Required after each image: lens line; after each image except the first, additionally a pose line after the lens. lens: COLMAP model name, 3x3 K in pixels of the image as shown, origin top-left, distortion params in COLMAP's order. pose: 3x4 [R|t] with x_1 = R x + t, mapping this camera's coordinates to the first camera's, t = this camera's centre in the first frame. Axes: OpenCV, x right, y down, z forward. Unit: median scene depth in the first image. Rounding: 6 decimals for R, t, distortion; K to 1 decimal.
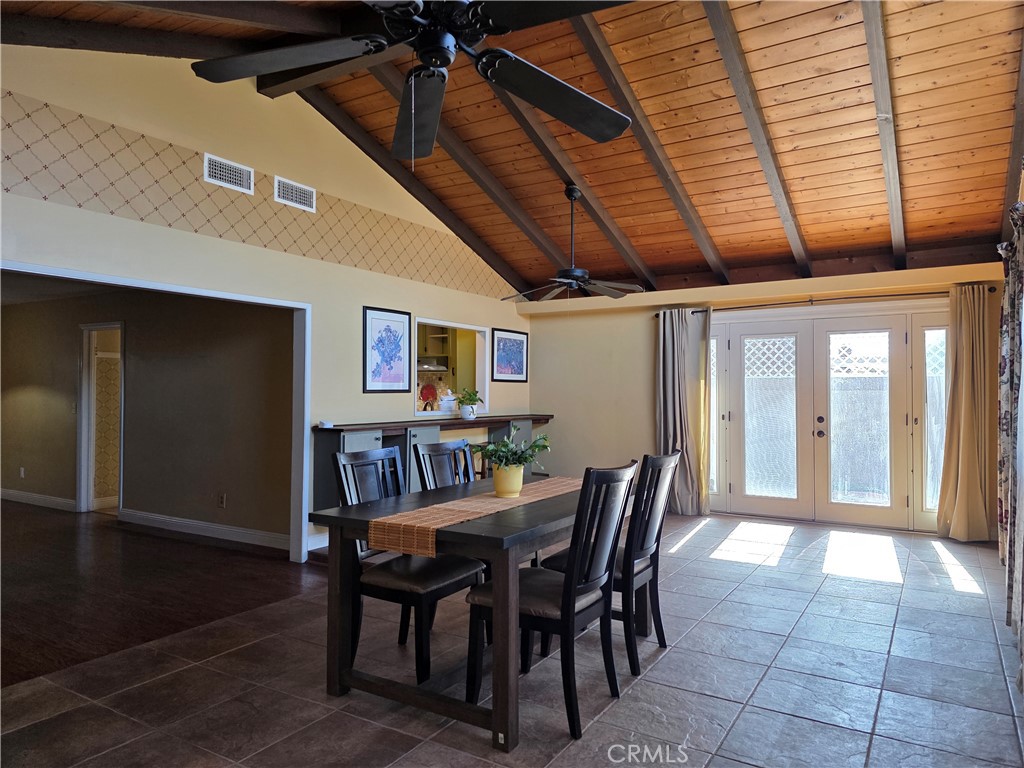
lens RADIAL K [[684.0, 0, 510.4], [0, 684.0, 388.0], [0, 0, 1]] dist [0.035047, -0.028826]
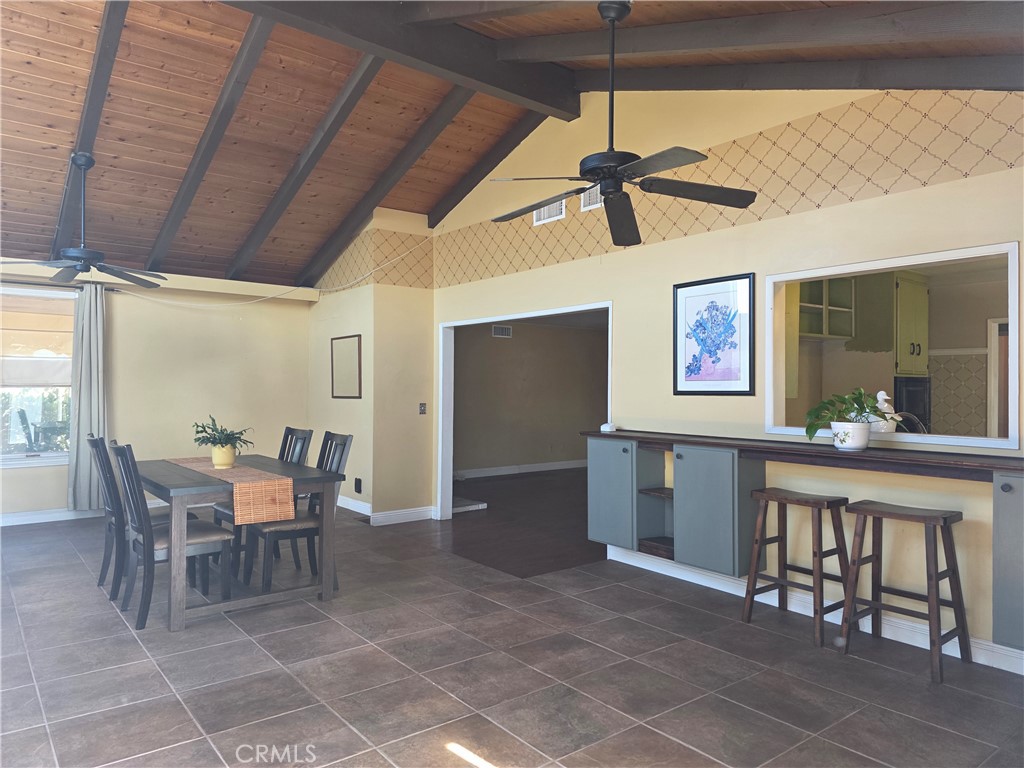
lens RADIAL K [[684.0, 0, 508.5], [0, 684.0, 381.3], [0, 0, 1]] dist [0.035047, -0.028826]
pose [[-0.345154, 0.006653, -0.938523, 0.585612], [0.020000, 0.999800, -0.000268, -0.011767], [0.938333, -0.018863, -0.345218, 1.069733]]
